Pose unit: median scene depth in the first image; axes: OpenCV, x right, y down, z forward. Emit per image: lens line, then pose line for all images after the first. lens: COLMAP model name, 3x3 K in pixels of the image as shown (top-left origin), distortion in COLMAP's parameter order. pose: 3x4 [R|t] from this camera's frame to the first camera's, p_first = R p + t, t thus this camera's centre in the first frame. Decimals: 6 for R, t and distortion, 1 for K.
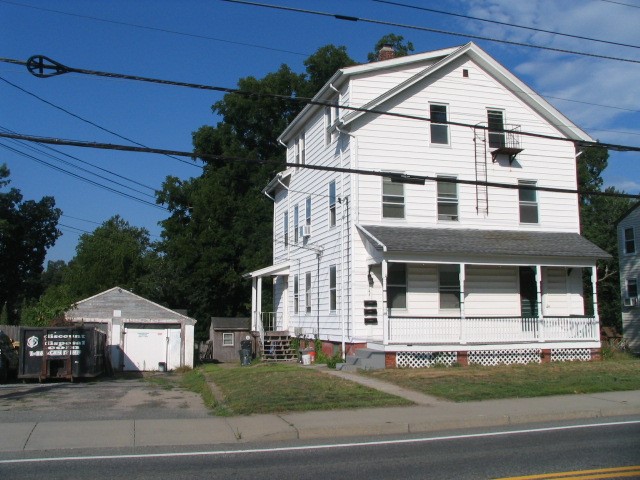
lens RADIAL K [[719.2, 0, 318.9], [0, 719.2, 219.1], [0, 0, 1]] dist [-0.212415, 0.266642]
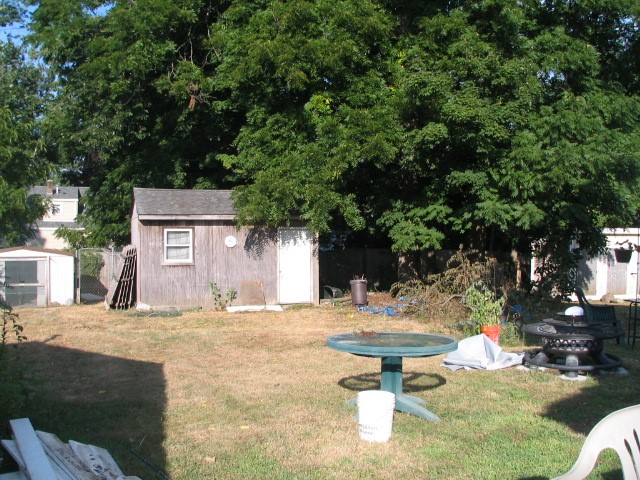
lens RADIAL K [[719.2, 0, 318.9], [0, 719.2, 219.1], [0, 0, 1]] dist [-0.212415, 0.266642]
pose [[0.996175, 0.009643, 0.086847, -0.180865], [-0.023006, 0.987770, 0.154210, 0.200181], [-0.084298, -0.155618, 0.984214, 1.315540]]
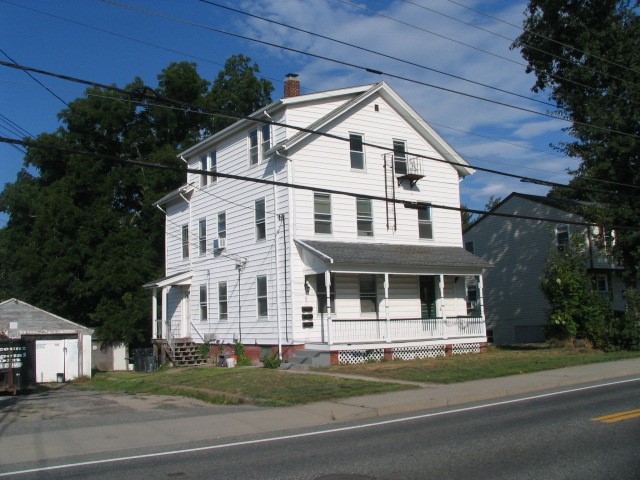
lens RADIAL K [[719.2, 0, 318.9], [0, 719.2, 219.1], [0, 0, 1]] dist [-0.212415, 0.266642]
pose [[0.947096, 0.016744, 0.320513, -0.253062], [-0.012720, 0.999812, -0.014645, -0.007196], [-0.320698, 0.009793, 0.947131, -0.070035]]
